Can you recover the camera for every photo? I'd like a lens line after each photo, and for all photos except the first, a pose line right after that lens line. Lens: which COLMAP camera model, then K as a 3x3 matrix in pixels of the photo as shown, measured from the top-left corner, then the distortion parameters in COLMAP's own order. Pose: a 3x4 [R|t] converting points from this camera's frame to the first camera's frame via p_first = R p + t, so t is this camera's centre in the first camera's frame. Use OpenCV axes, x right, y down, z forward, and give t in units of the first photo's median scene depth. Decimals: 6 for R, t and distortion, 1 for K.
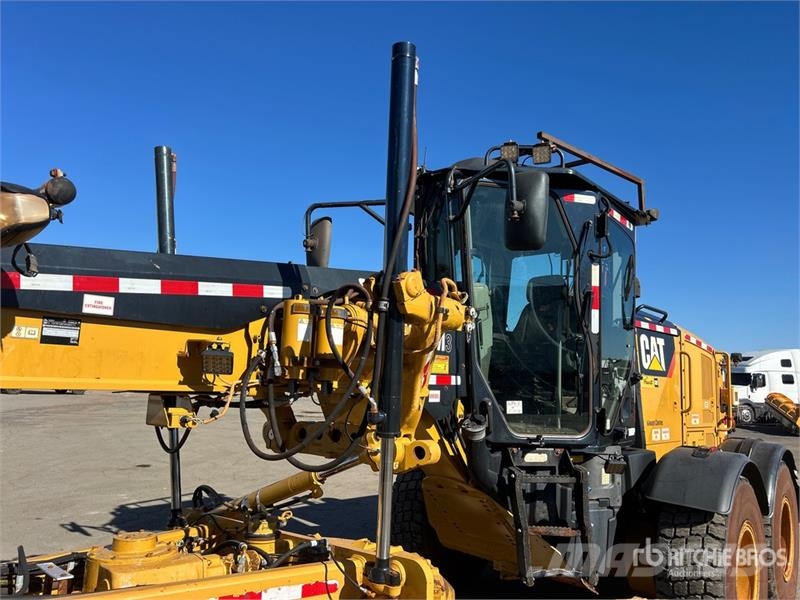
lens RADIAL K [[595.2, 0, 401.6], [0, 595.2, 296.1], [0, 0, 1]] dist [0.066168, -0.068293]
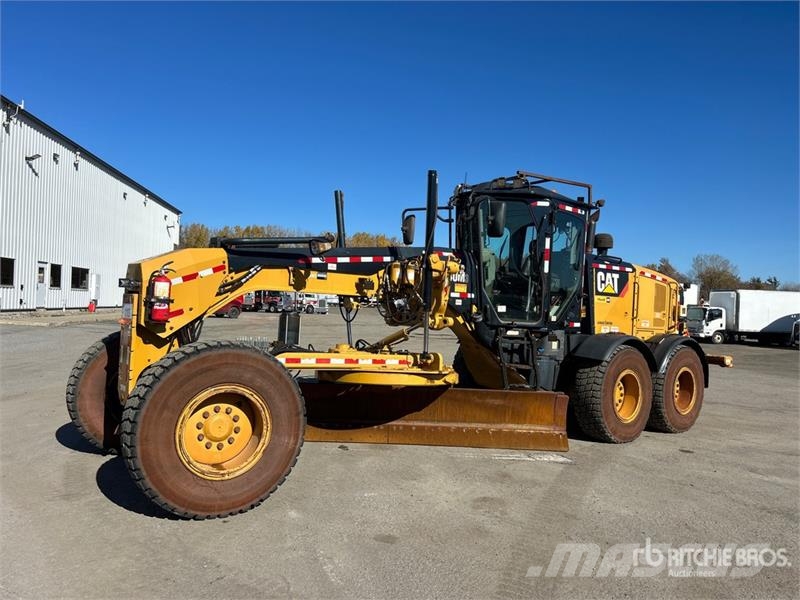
lens RADIAL K [[595.2, 0, 401.5], [0, 595.2, 304.7], [0, 0, 1]] dist [0.066168, -0.068293]
pose [[0.981913, 0.006663, -0.189213, 0.265157], [0.017638, 0.991815, 0.126460, -0.107495], [0.188507, -0.127510, 0.973759, -1.205647]]
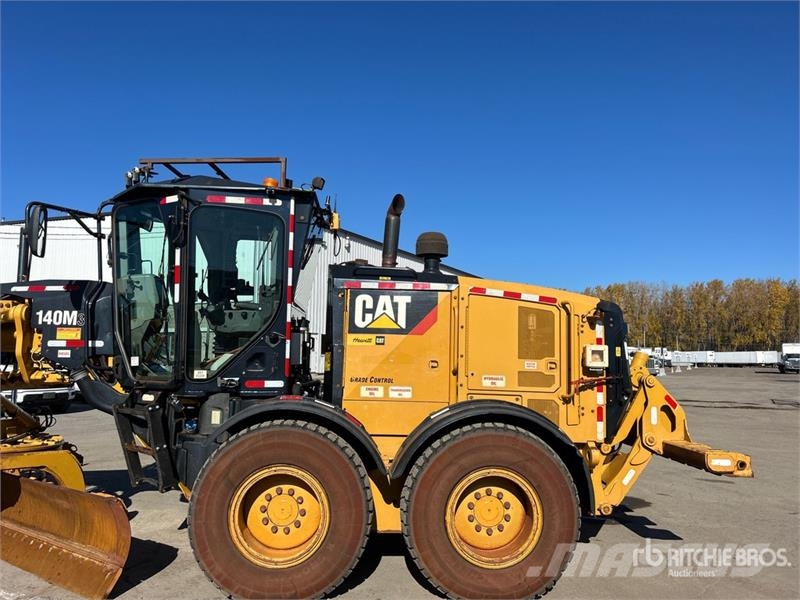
lens RADIAL K [[595.2, 0, 402.8], [0, 595.2, 294.3], [0, 0, 1]] dist [0.066168, -0.068293]
pose [[0.688898, -0.120130, -0.714835, 1.830319], [0.109257, 0.992113, -0.061434, 0.207301], [0.716577, -0.035779, 0.696589, 0.528504]]
